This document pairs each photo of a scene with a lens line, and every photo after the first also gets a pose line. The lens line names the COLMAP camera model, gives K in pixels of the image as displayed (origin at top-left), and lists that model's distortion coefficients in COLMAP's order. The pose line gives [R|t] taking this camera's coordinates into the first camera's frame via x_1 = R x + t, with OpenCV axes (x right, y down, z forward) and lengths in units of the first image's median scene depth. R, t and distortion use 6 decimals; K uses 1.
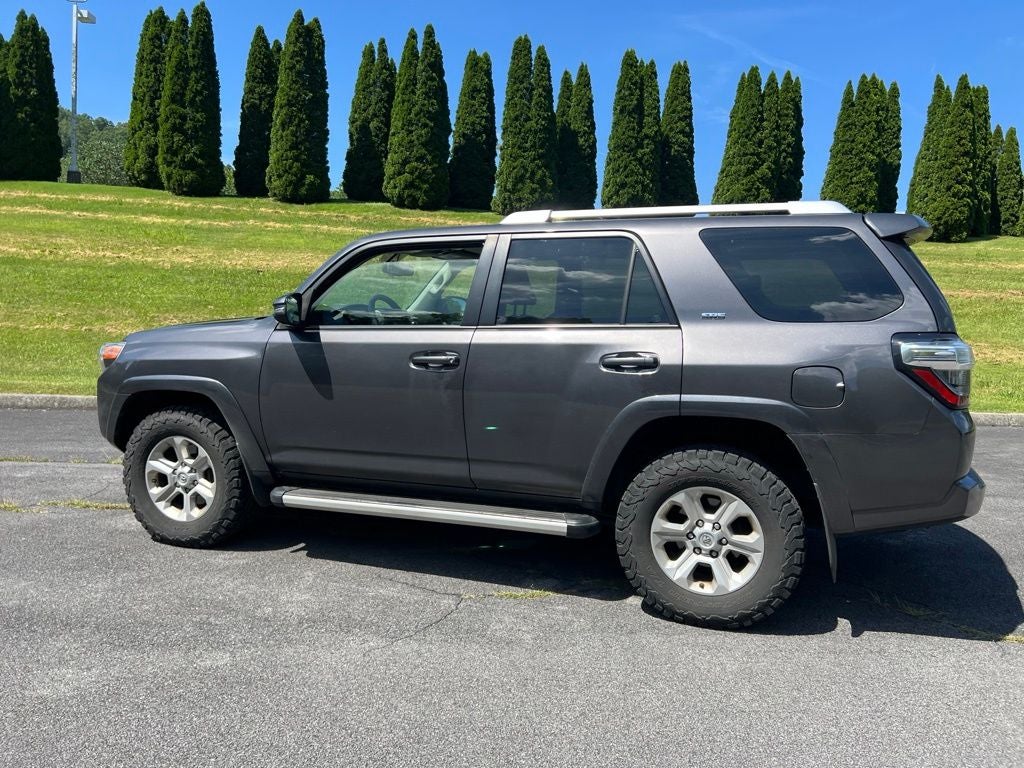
lens RADIAL K [[769.5, 0, 520.5], [0, 769.5, 379.4], [0, 0, 1]] dist [0.050612, -0.054205]
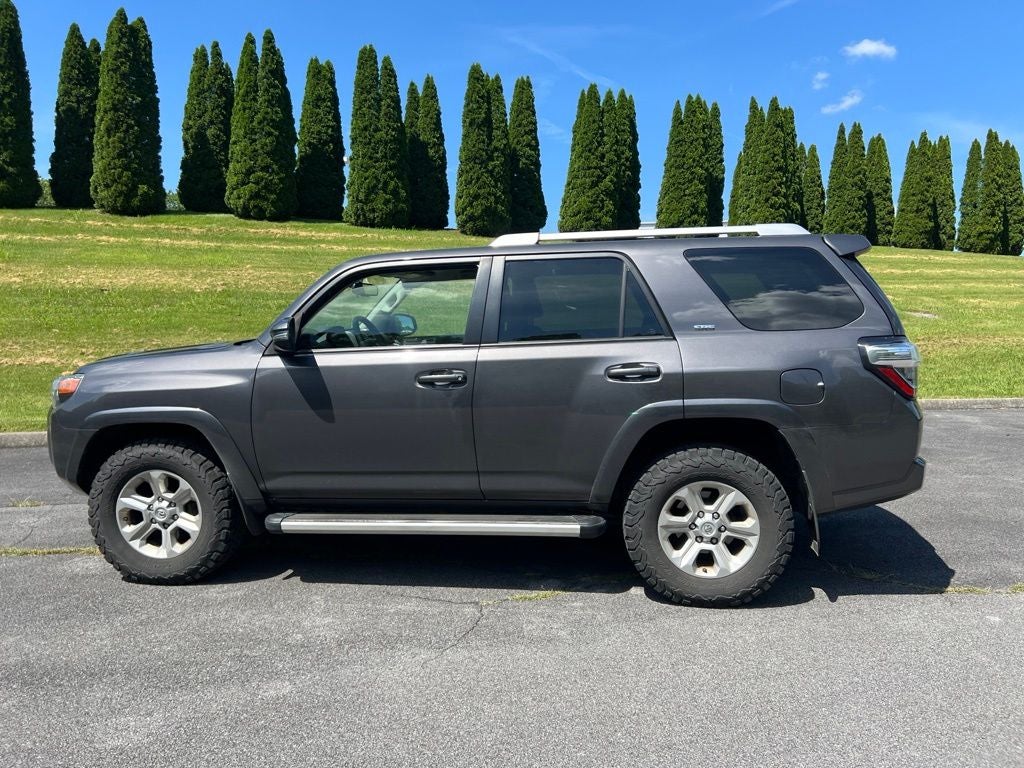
lens RADIAL K [[769.5, 0, 517.7], [0, 769.5, 386.0], [0, 0, 1]] dist [0.050612, -0.054205]
pose [[0.978778, -0.048491, 0.199103, -0.185020], [0.049160, 0.998790, 0.001585, -0.009947], [-0.198939, 0.008236, 0.979977, -0.028568]]
